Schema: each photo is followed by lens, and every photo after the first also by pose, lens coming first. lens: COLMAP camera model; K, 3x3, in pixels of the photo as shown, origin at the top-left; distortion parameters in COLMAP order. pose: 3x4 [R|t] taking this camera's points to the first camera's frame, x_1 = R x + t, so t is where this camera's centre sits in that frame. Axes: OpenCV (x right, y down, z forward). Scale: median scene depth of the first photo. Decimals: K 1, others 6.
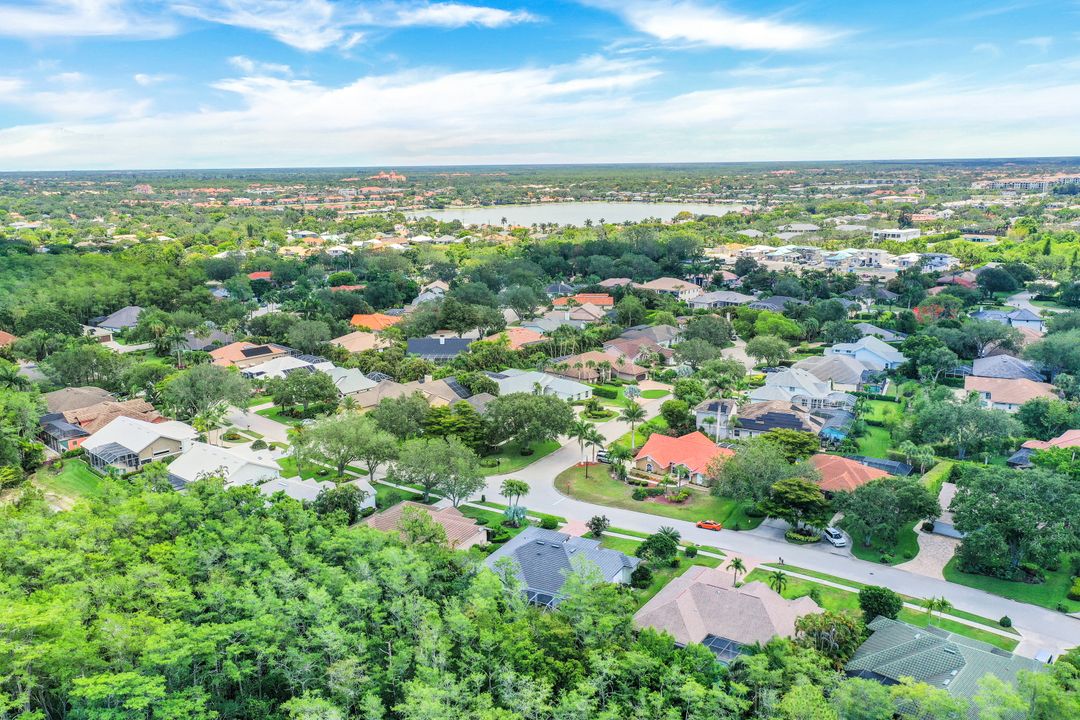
lens RADIAL K [[870.1, 0, 540.0], [0, 870.1, 360.0], [0, 0, 1]] dist [0.001456, -0.008087]
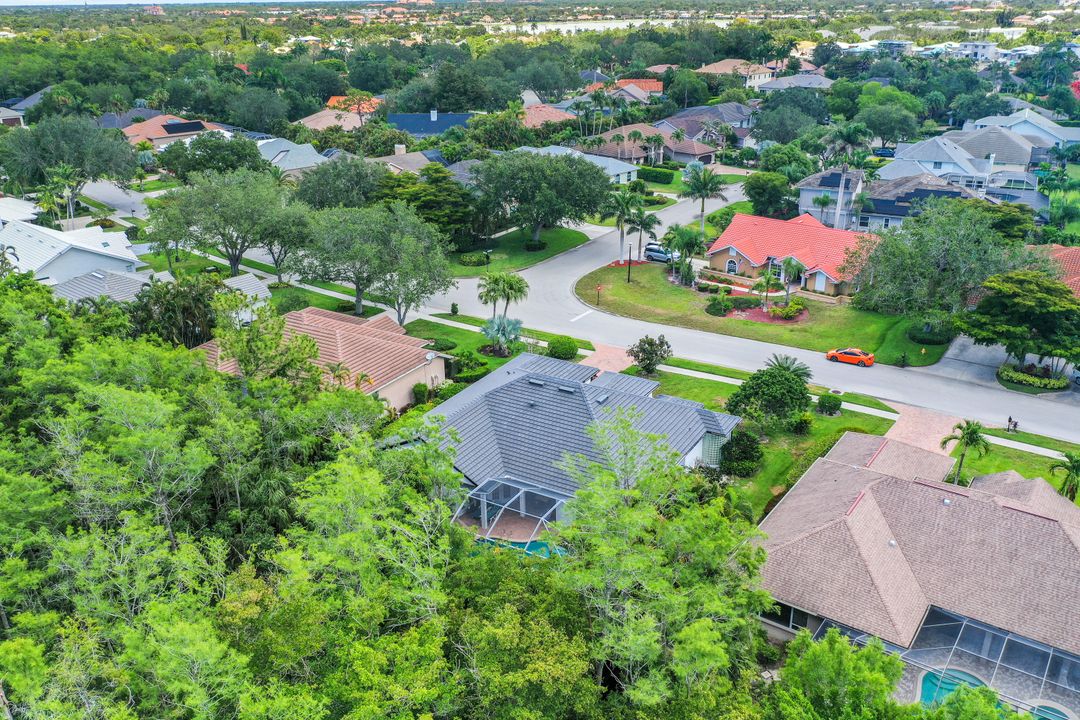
lens RADIAL K [[870.1, 0, 540.0], [0, 870.1, 360.0], [0, 0, 1]] dist [0.001456, -0.008087]
pose [[0.999135, 0.013616, -0.039293, 0.015947], [-0.006470, 0.984271, 0.176544, 0.082014], [0.041078, -0.176137, 0.983508, 0.384295]]
